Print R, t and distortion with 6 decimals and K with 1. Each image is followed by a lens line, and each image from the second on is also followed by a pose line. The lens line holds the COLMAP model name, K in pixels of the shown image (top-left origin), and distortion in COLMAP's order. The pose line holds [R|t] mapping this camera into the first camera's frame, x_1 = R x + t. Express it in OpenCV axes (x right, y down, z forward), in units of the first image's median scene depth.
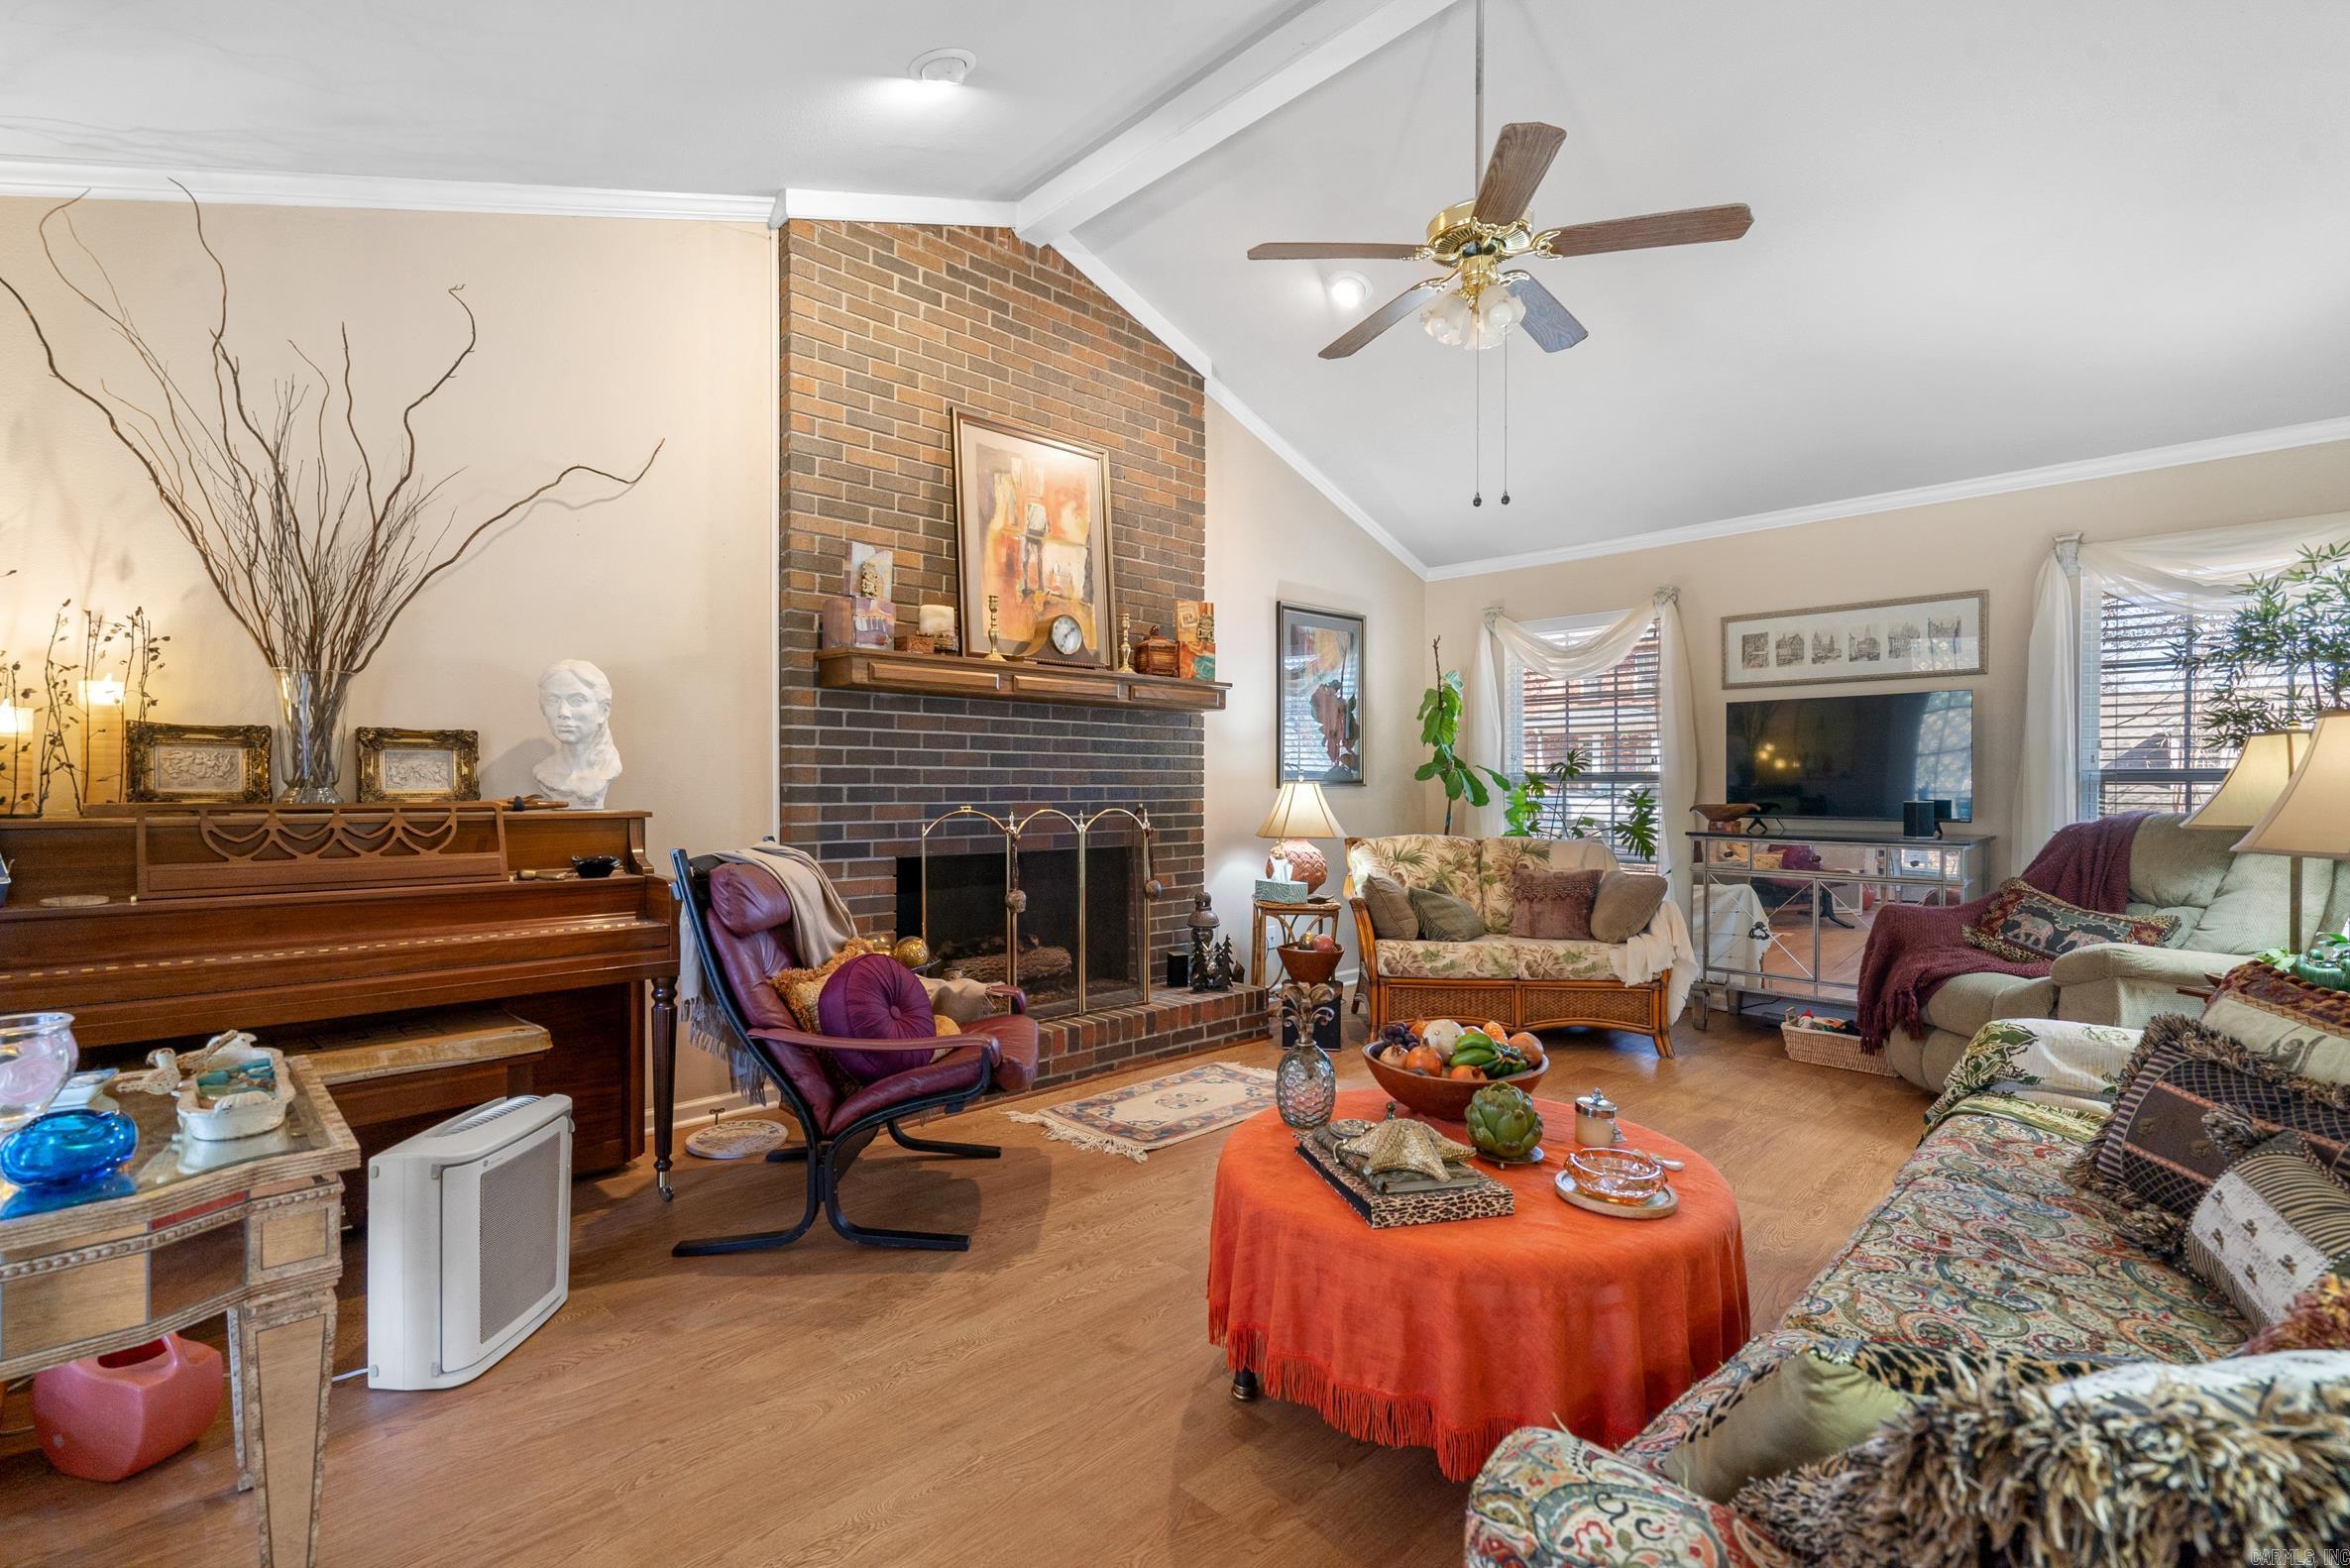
lens RADIAL K [[1061.2, 0, 1175.0], [0, 1061.2, 784.0], [0, 0, 1]] dist [-0.001386, 0.000062]
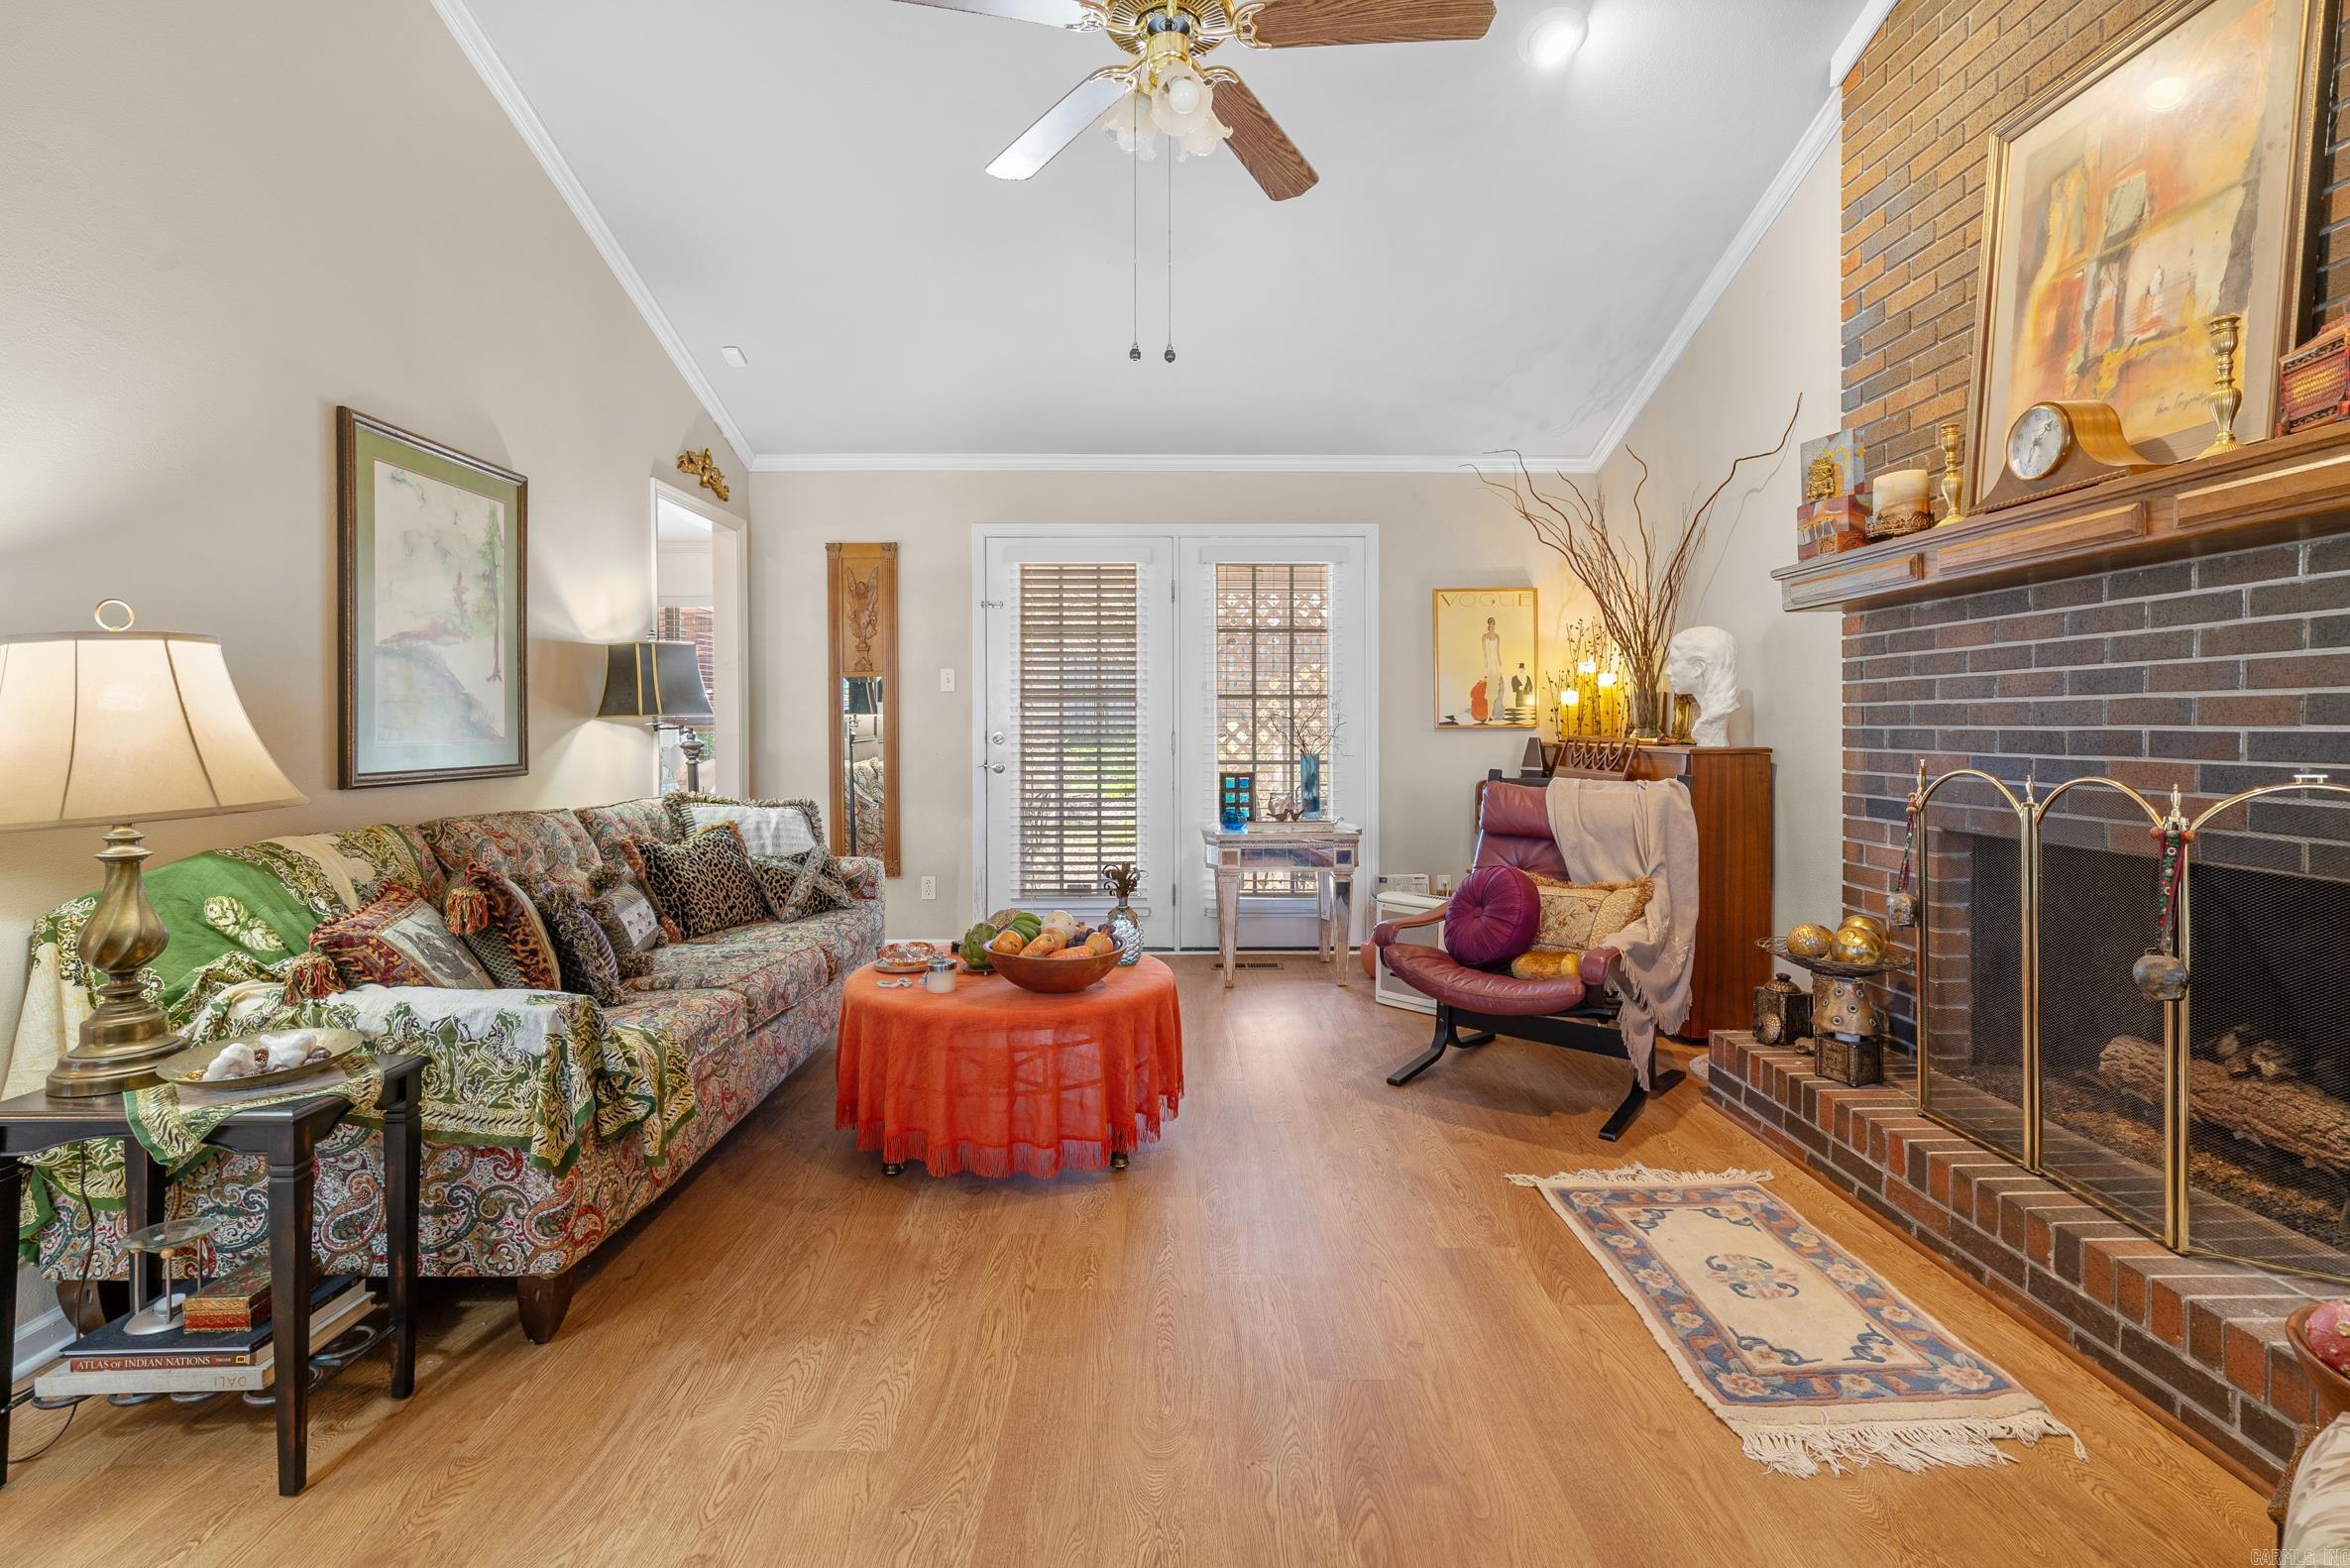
lens RADIAL K [[1086.0, 0, 1171.1], [0, 1086.0, 724.8], [0, 0, 1]] dist [-0.000076, 0.001535]
pose [[-0.691215, -0.001926, -0.722646, 0.583834], [-0.000758, 0.999998, -0.001940, 0.001302], [0.722648, -0.000793, -0.691215, 1.061005]]
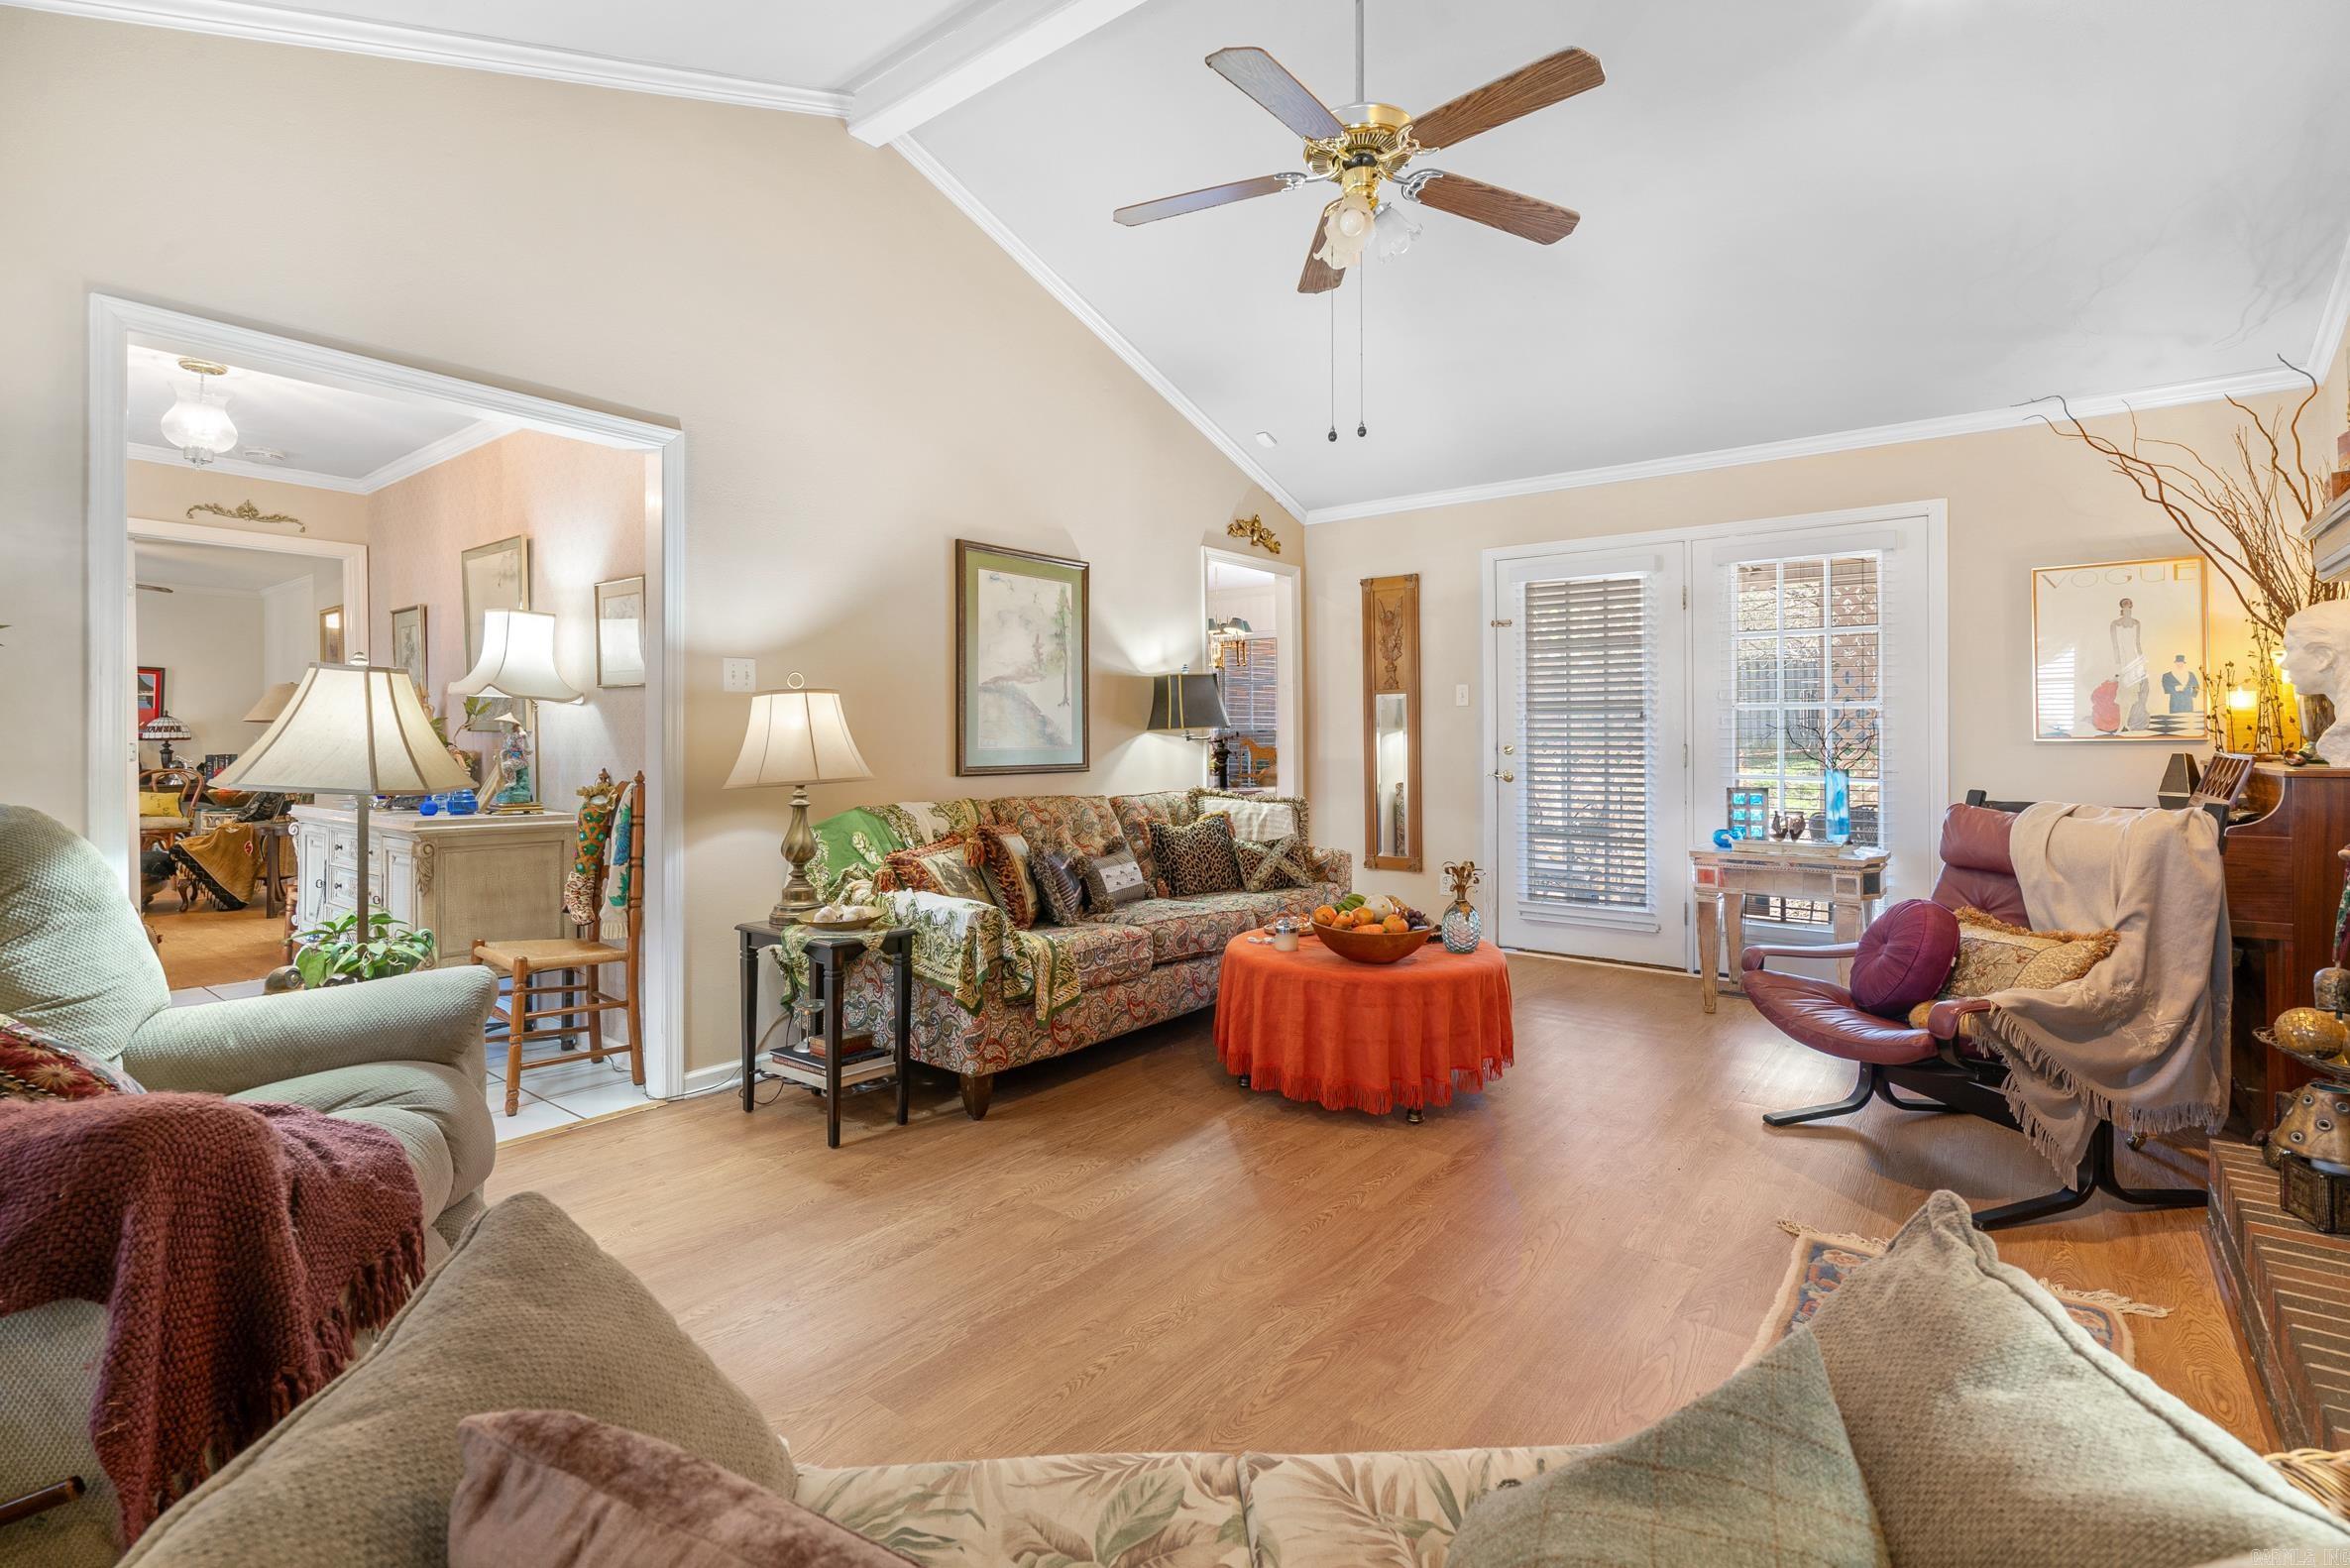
lens RADIAL K [[1086.0, 0, 1171.1], [0, 1086.0, 724.8], [0, 0, 1]] dist [-0.000076, 0.001535]
pose [[-0.990929, -0.003485, -0.134340, 0.395661], [-0.002061, 0.999940, -0.010736, 0.000220], [0.134369, -0.010362, -0.990877, 1.316318]]
